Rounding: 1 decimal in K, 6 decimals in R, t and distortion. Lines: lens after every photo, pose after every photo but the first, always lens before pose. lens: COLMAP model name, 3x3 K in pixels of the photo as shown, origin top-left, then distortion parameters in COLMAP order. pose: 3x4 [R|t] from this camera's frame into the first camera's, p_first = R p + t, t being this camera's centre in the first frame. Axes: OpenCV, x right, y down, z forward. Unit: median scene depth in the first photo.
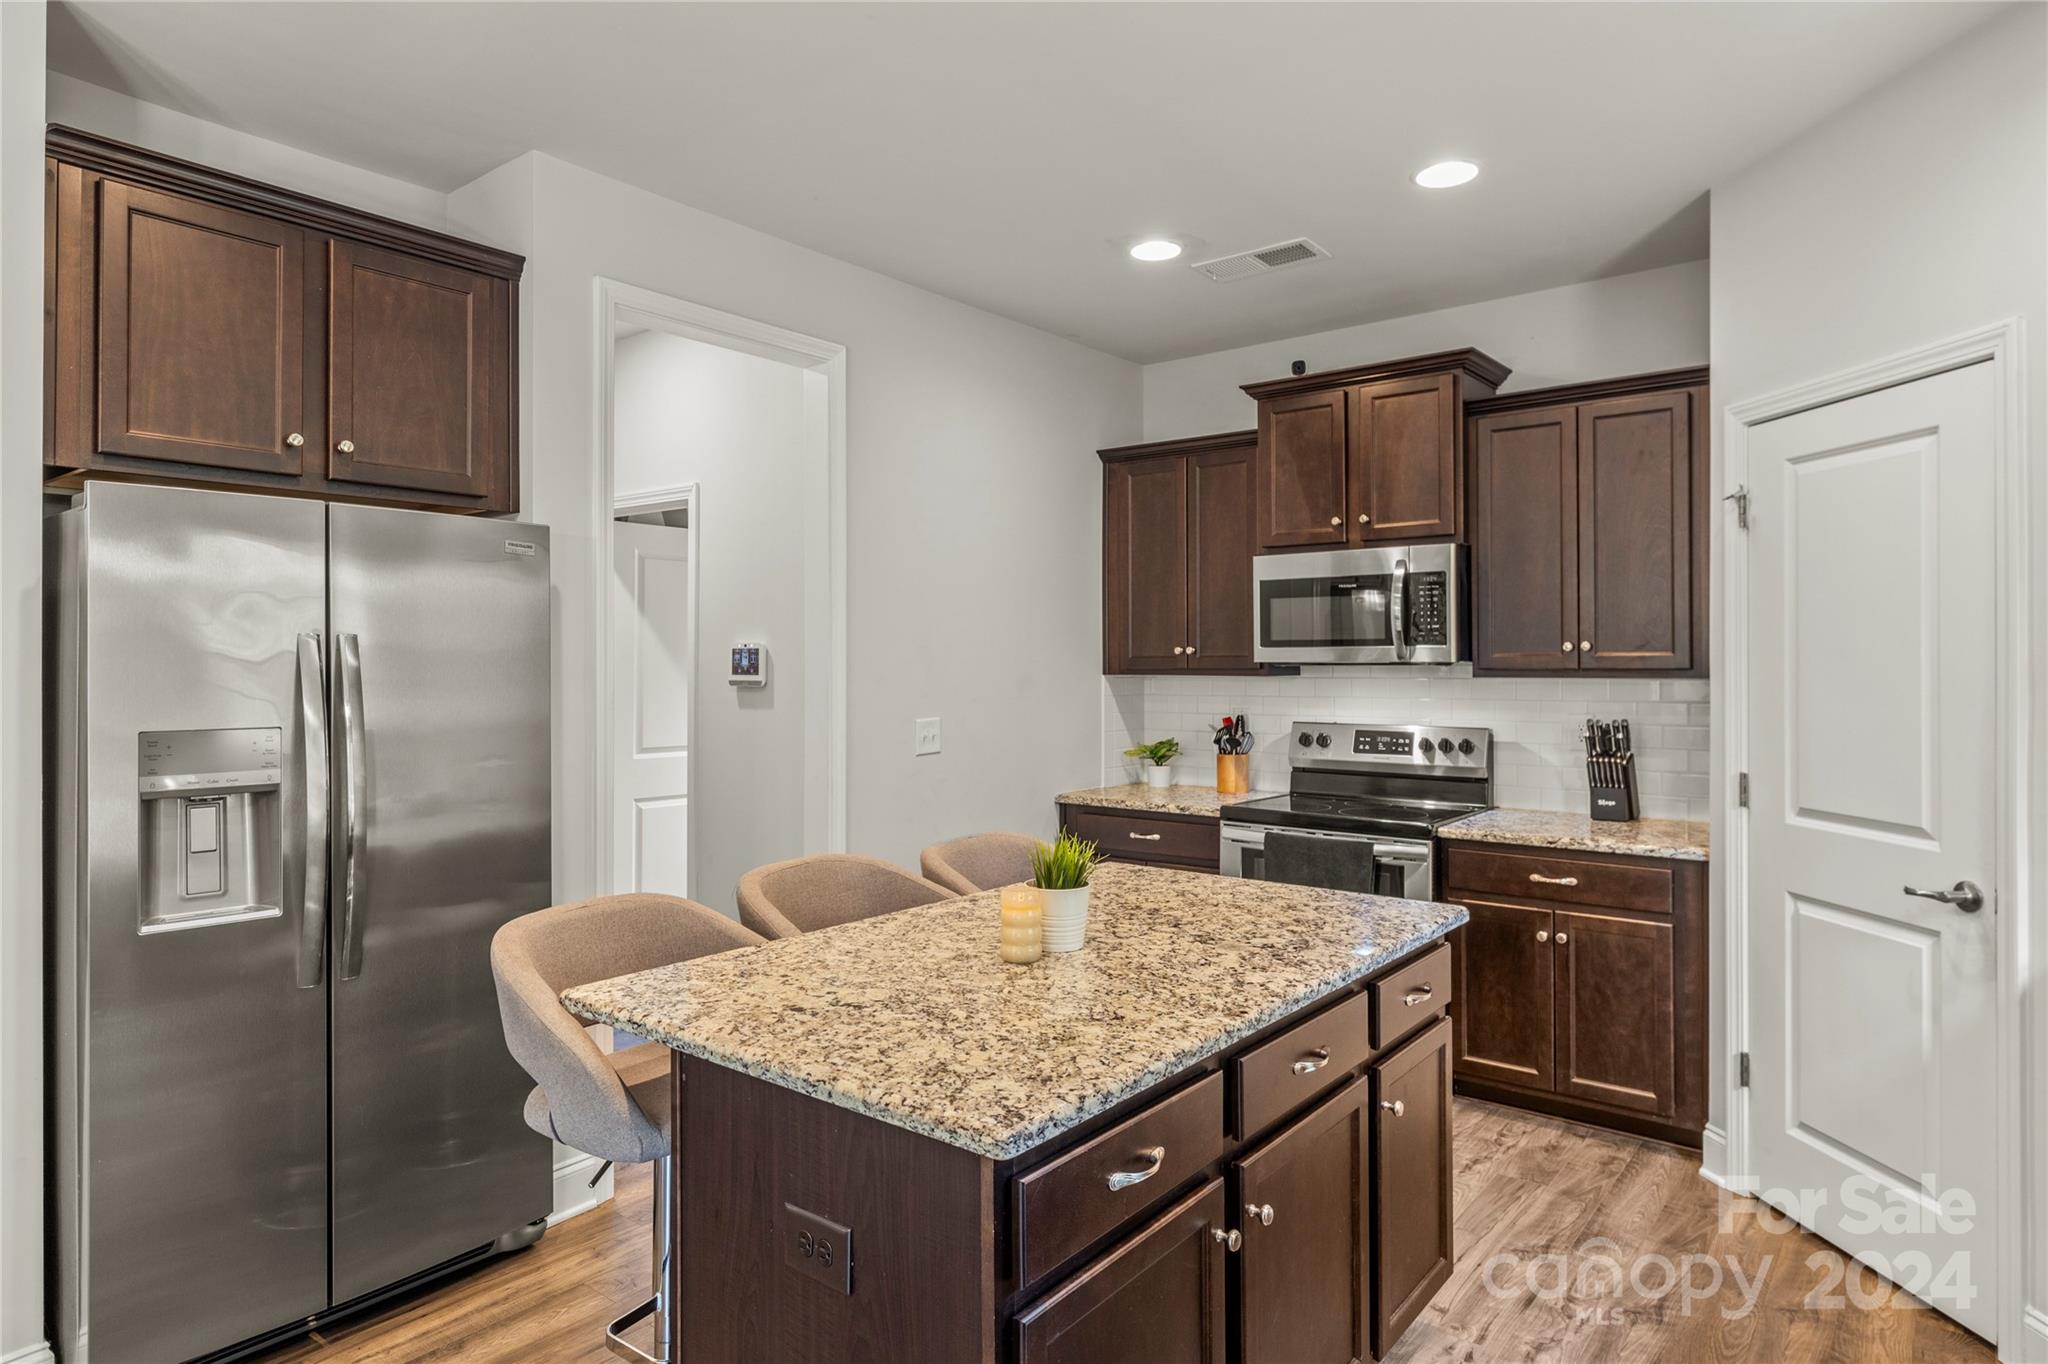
lens RADIAL K [[1170.7, 0, 1023.9], [0, 1170.7, 663.8], [0, 0, 1]] dist [-0.004897, 0.001882]
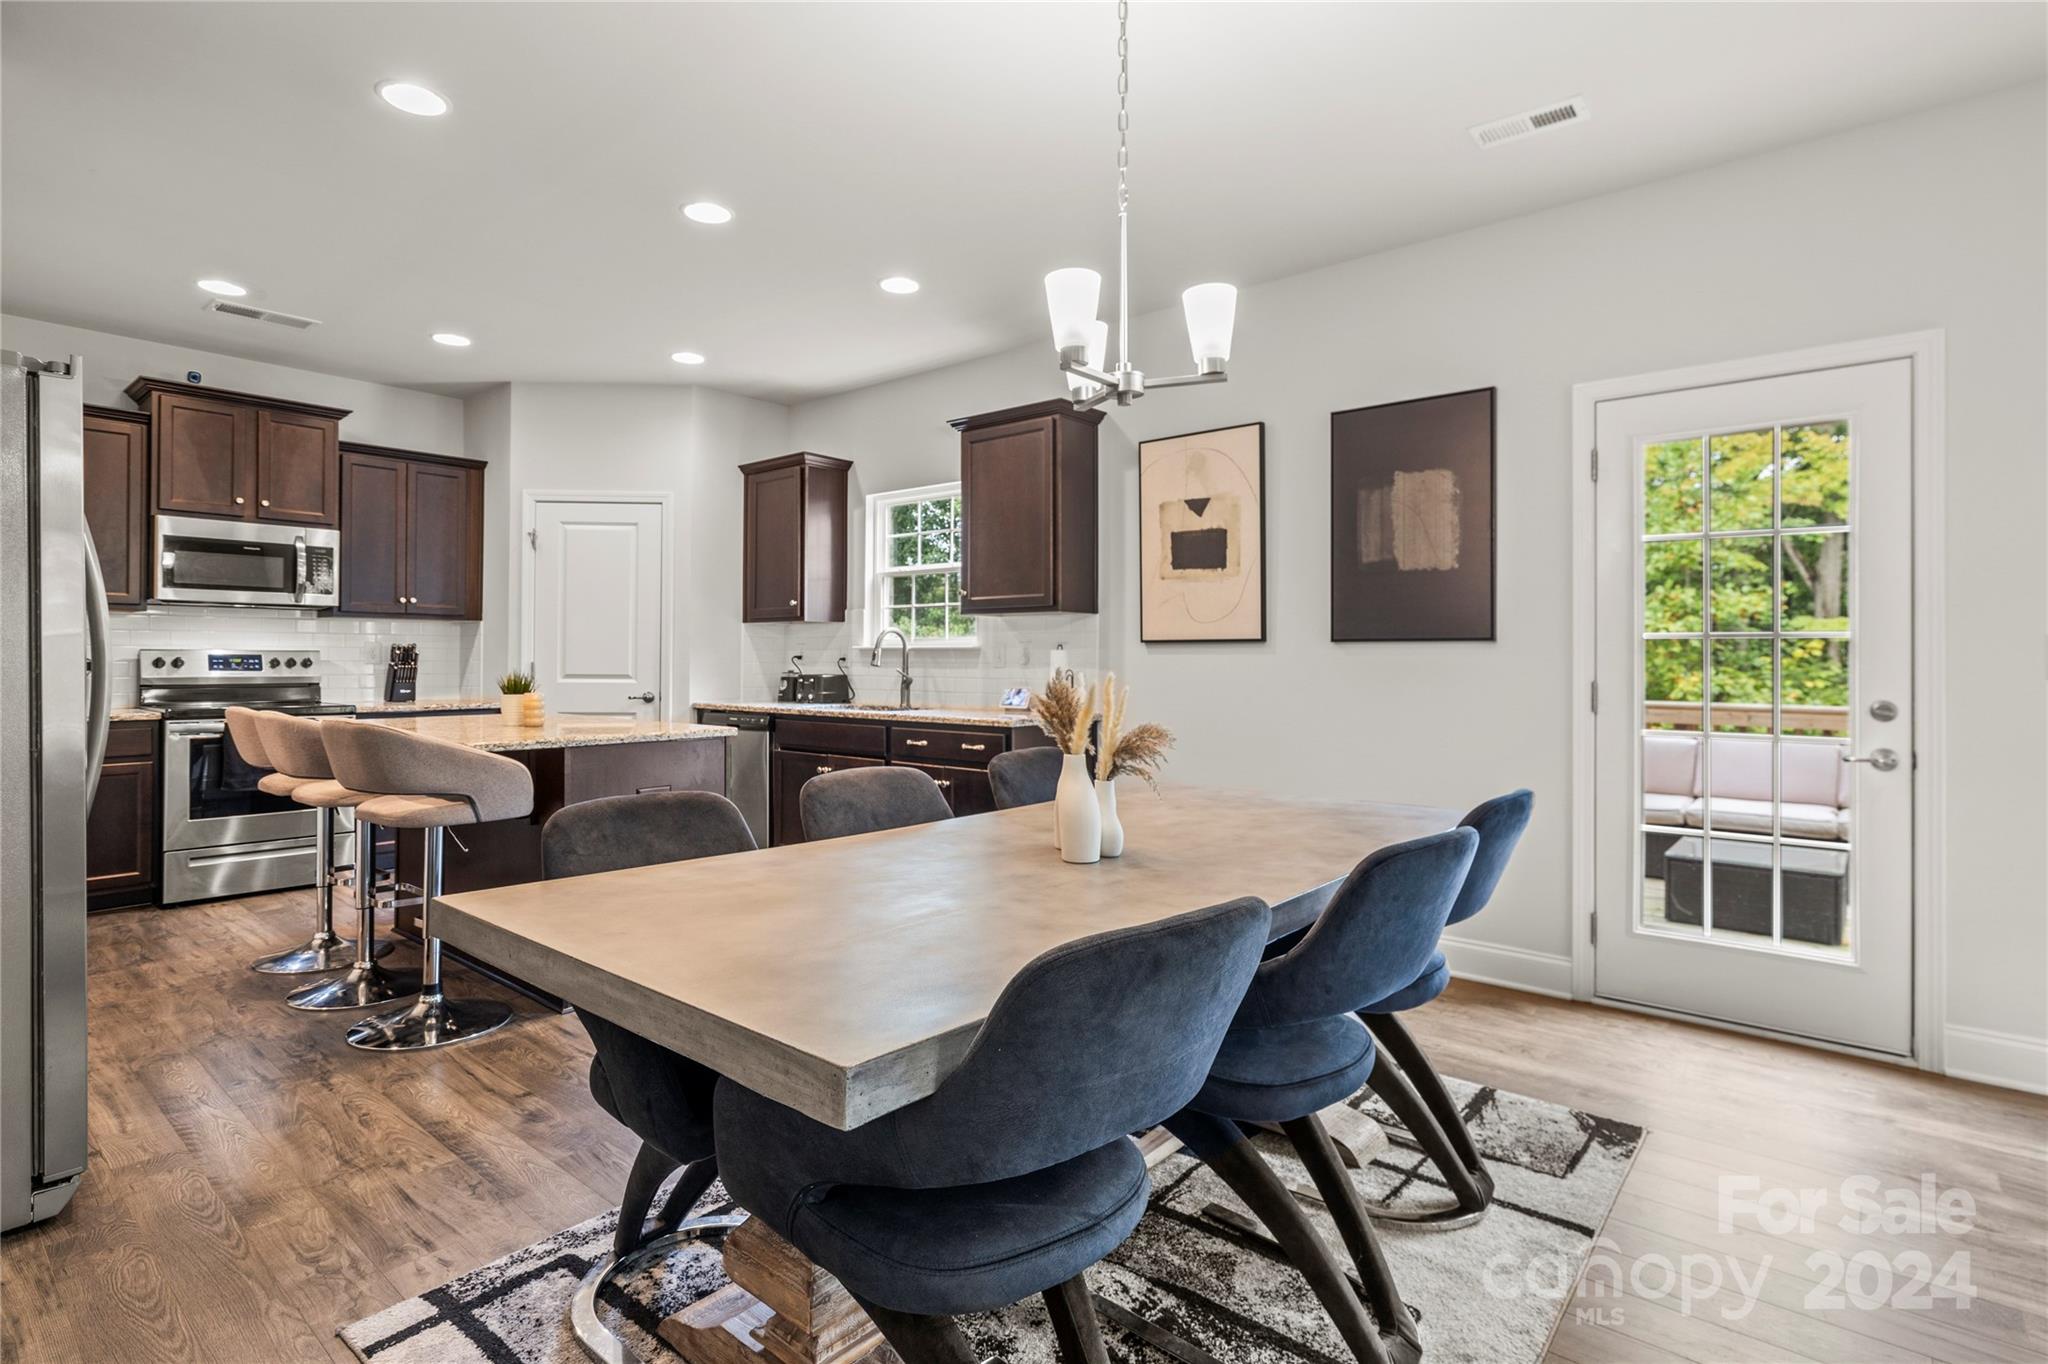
lens RADIAL K [[1002.2, 0, 1006.7], [0, 1002.2, 651.7], [0, 0, 1]] dist [0.002700, 0.000761]
pose [[0.034599, 0.013769, 0.999306, -0.962514], [-0.001096, 0.999905, -0.013740, 0.078917], [-0.999401, -0.000620, 0.034611, 0.048917]]
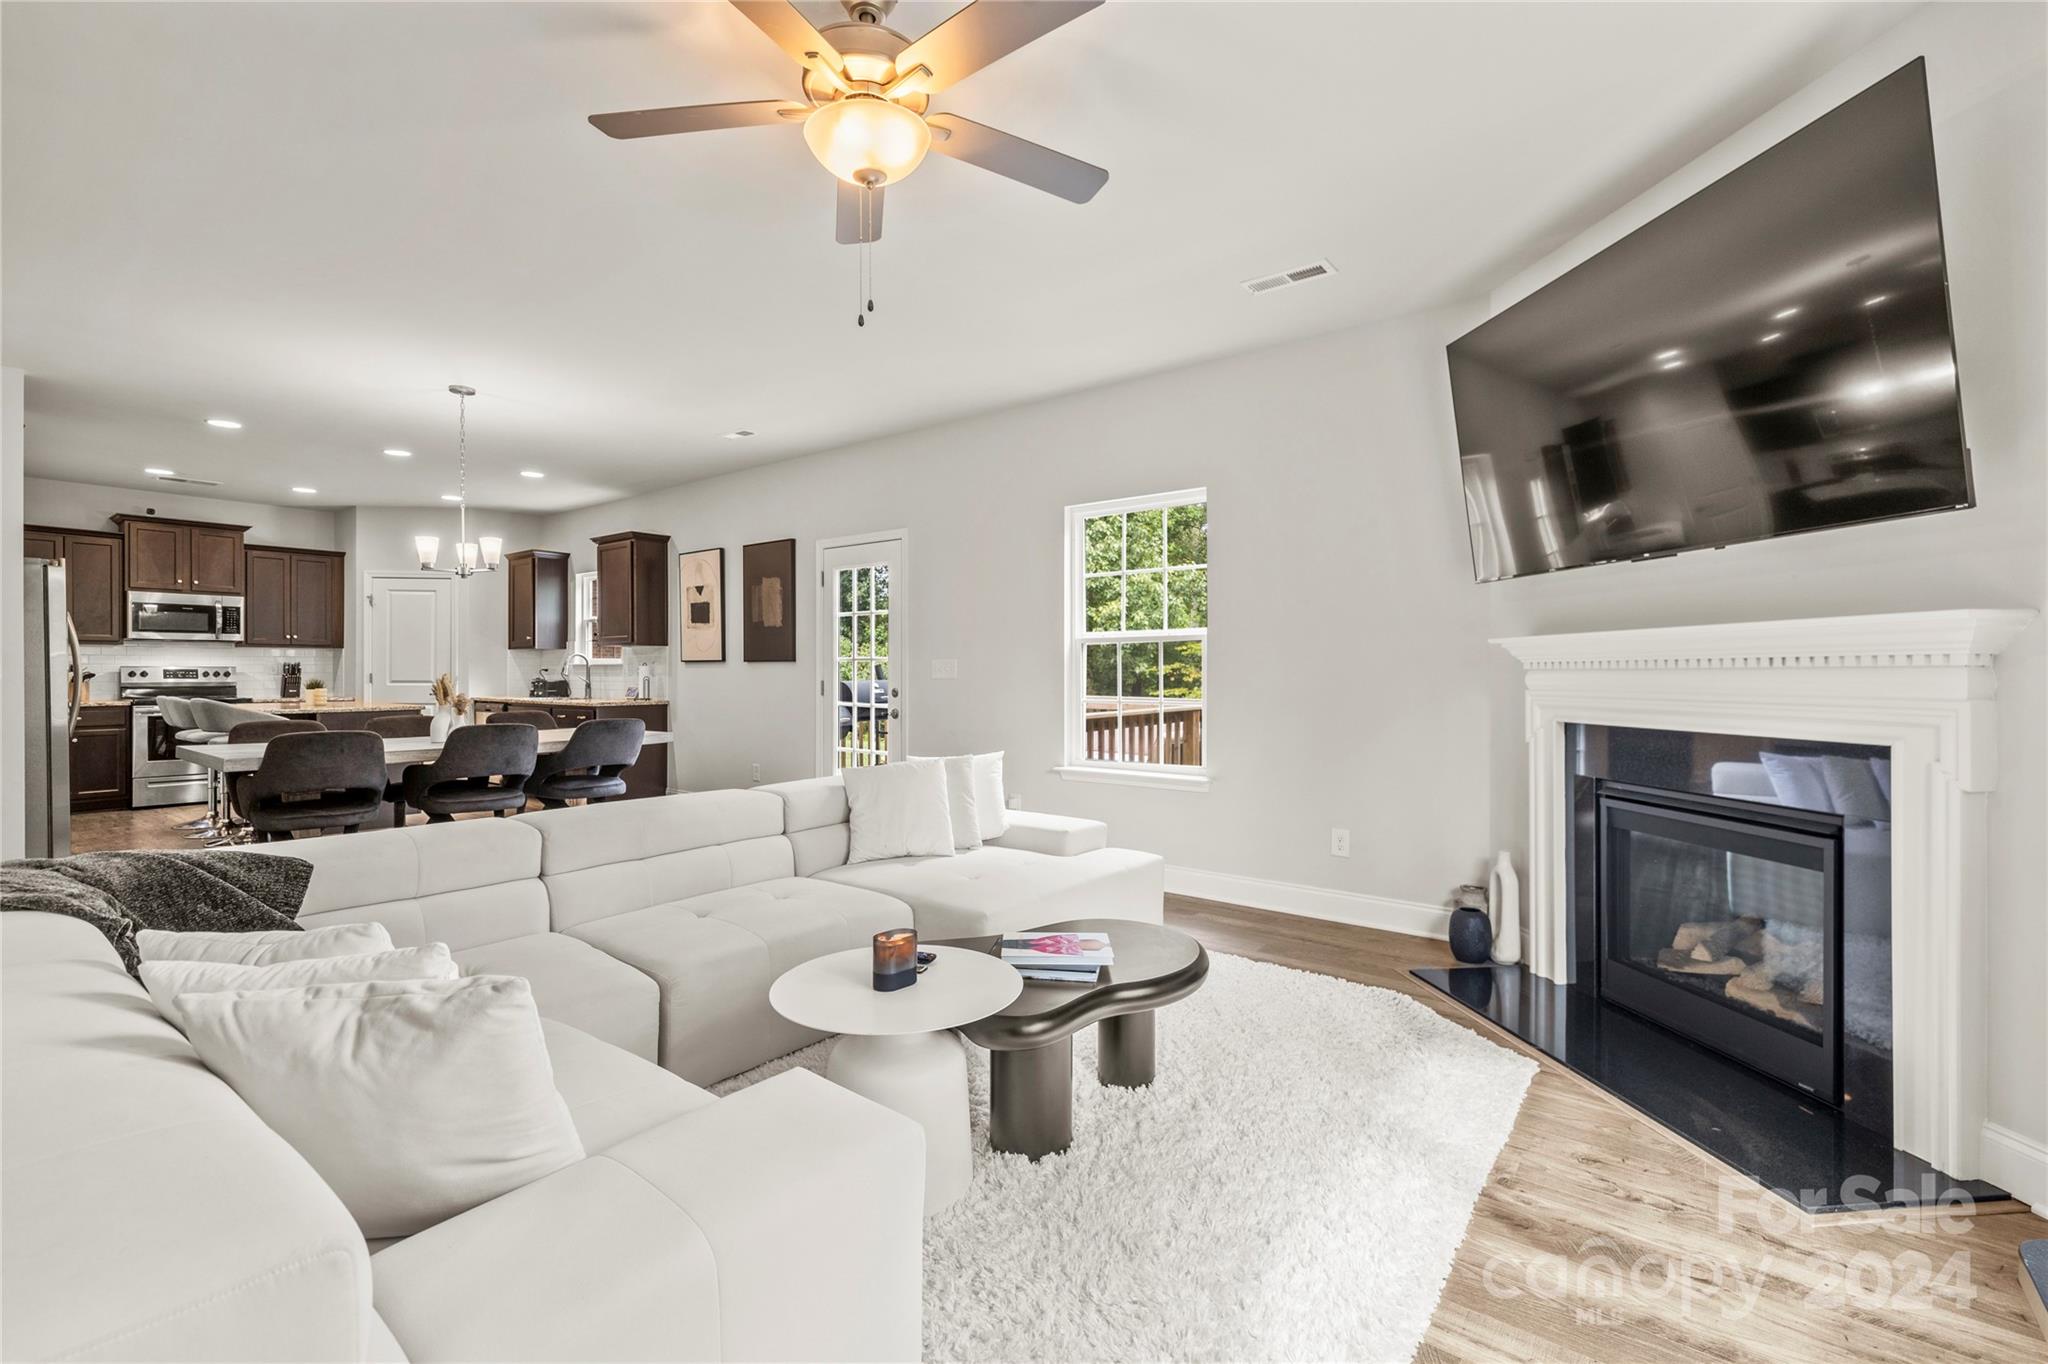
lens RADIAL K [[865.6, 0, 1020.8], [0, 865.6, 673.4], [0, 0, 1]] dist [-0.002899, -0.000339]
pose [[-0.023422, 0.003312, 0.999720, -1.691415], [0.001498, 0.999994, -0.003277, 0.084572], [-0.999725, 0.001421, -0.023427, -0.764337]]
